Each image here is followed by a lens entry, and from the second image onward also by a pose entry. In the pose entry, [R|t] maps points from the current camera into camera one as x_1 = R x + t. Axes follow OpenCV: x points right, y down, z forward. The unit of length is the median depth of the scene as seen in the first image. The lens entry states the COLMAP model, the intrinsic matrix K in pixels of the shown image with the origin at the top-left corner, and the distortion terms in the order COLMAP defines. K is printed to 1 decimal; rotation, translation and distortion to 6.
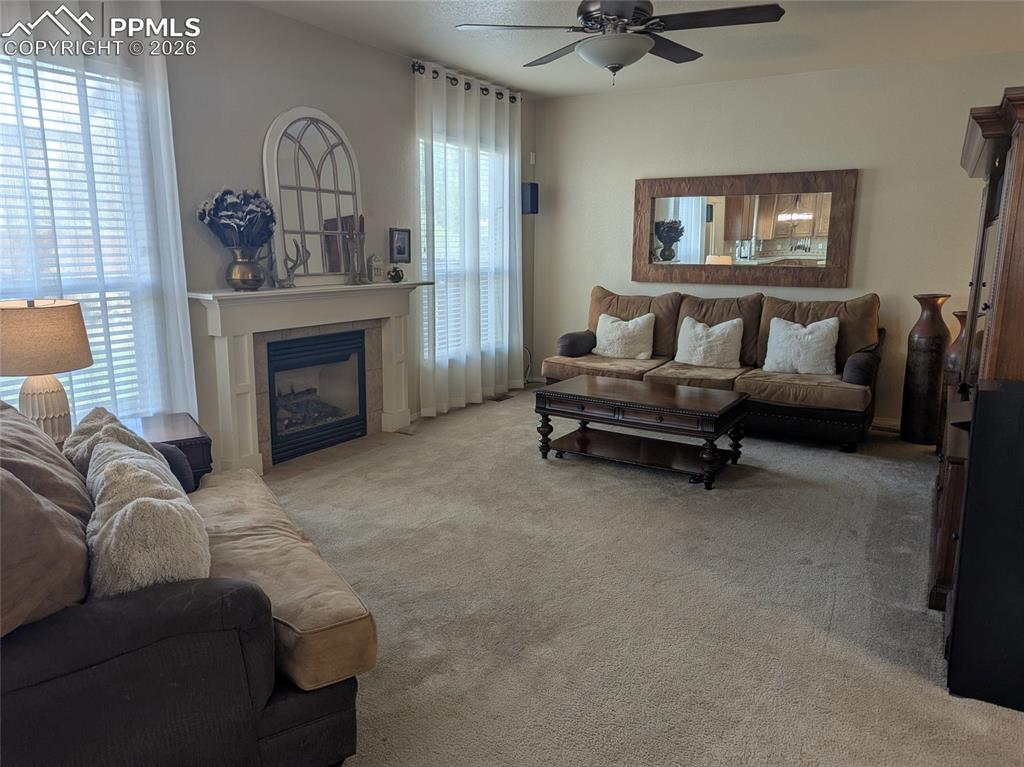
lens RADIAL K [[724.4, 0, 511.9], [0, 724.4, 384.1], [0, 0, 1]] dist [0.069190, -0.062293]
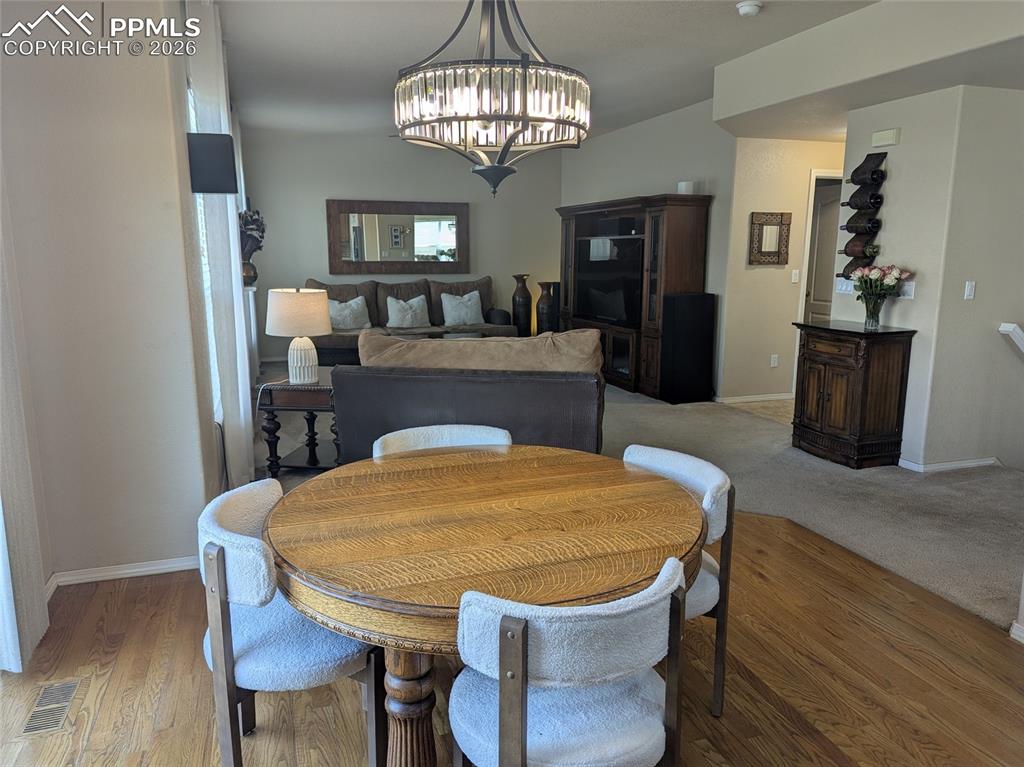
lens RADIAL K [[724.4, 0, 511.3], [0, 724.4, 382.2], [0, 0, 1]] dist [0.069190, -0.062293]
pose [[0.586505, -0.152421, 0.795474, -0.813510], [0.151161, 0.985476, 0.077376, 0.002206], [-0.795715, 0.074863, 0.601027, -0.070453]]
